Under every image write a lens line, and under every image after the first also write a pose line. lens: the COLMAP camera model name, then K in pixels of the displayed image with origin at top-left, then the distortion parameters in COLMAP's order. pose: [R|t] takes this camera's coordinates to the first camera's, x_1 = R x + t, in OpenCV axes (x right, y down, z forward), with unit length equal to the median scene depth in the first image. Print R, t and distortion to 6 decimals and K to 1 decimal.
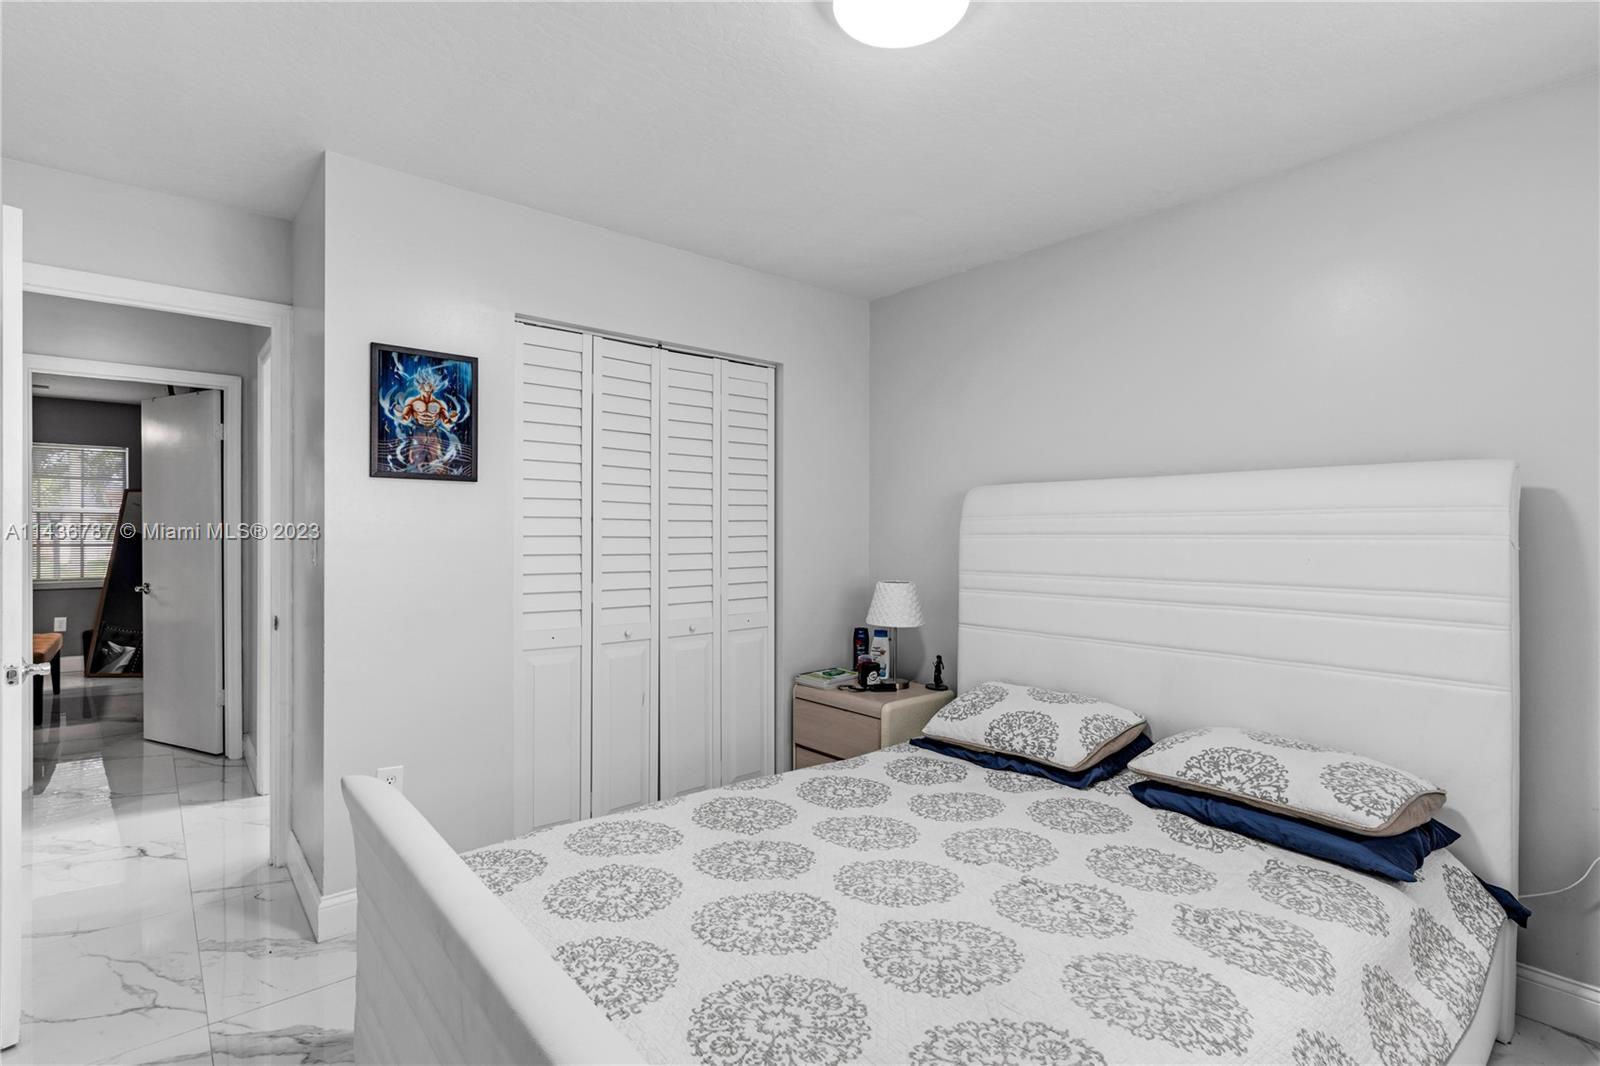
lens RADIAL K [[758.6, 0, 796.4], [0, 758.6, 532.1], [0, 0, 1]] dist [0.006234, -0.001925]
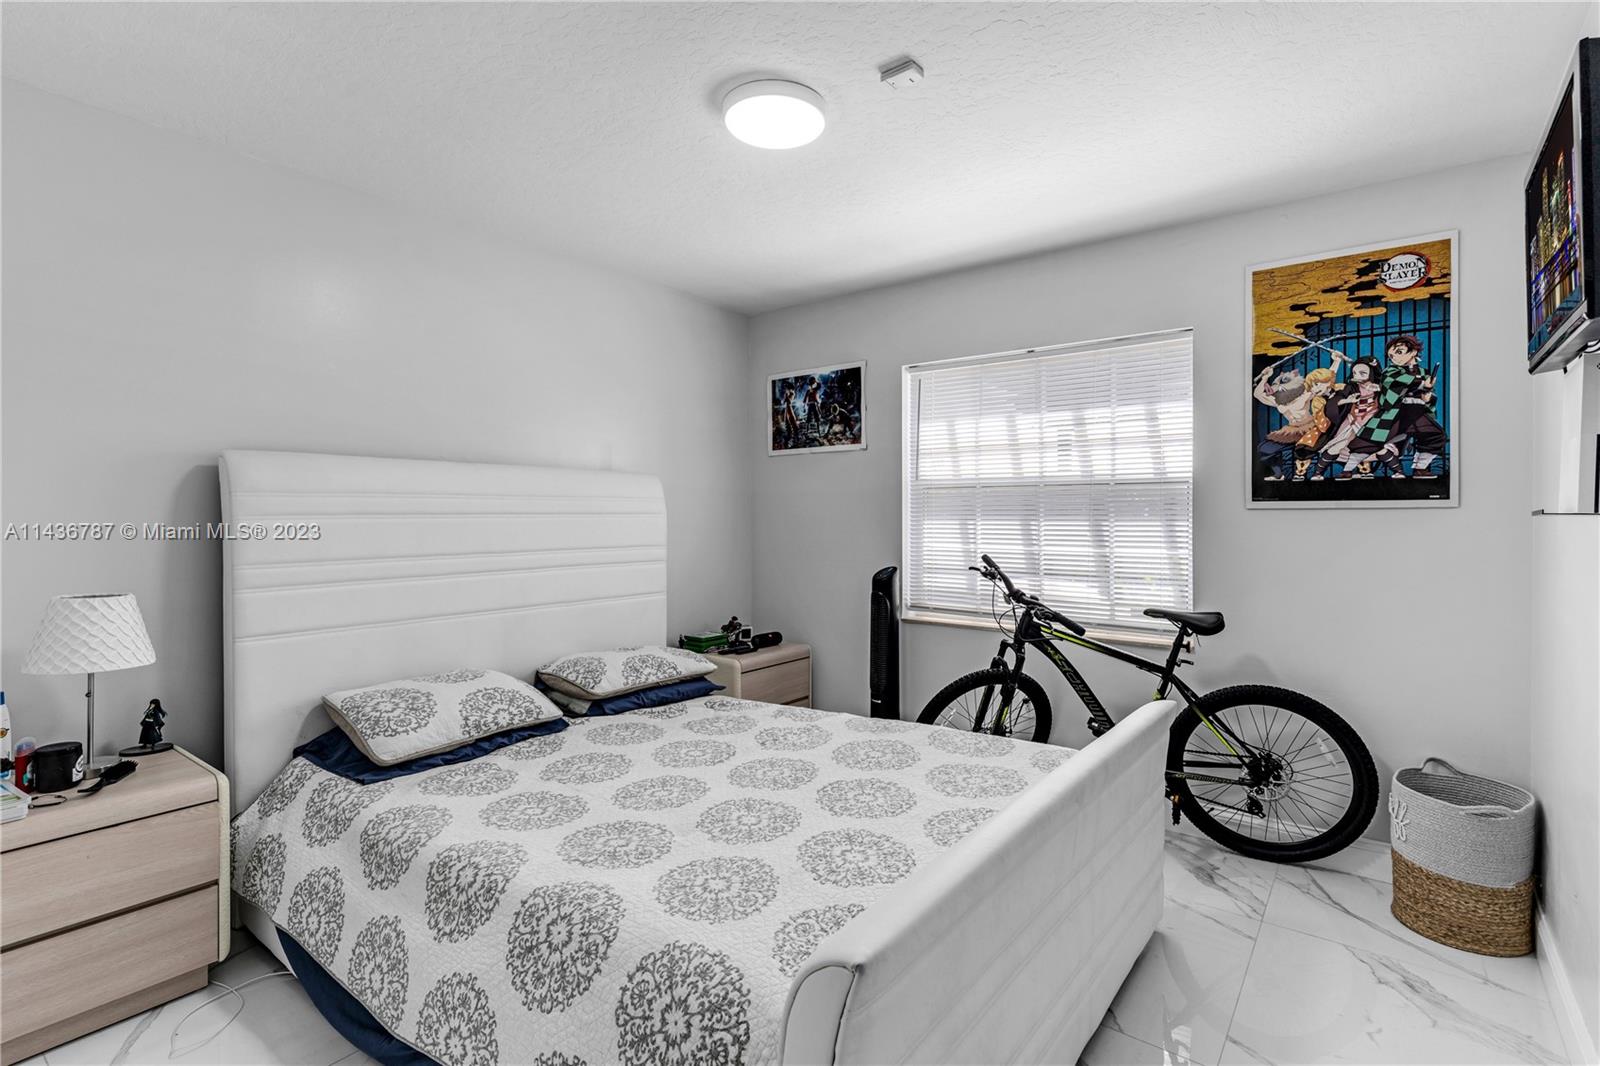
lens RADIAL K [[758.6, 0, 798.6], [0, 758.6, 522.4], [0, 0, 1]] dist [0.006234, -0.001925]
pose [[-0.185156, -0.015243, 0.982591, -0.789346], [0.002647, 0.999868, 0.016010, -0.002465], [-0.982706, 0.005566, -0.185092, 0.799800]]
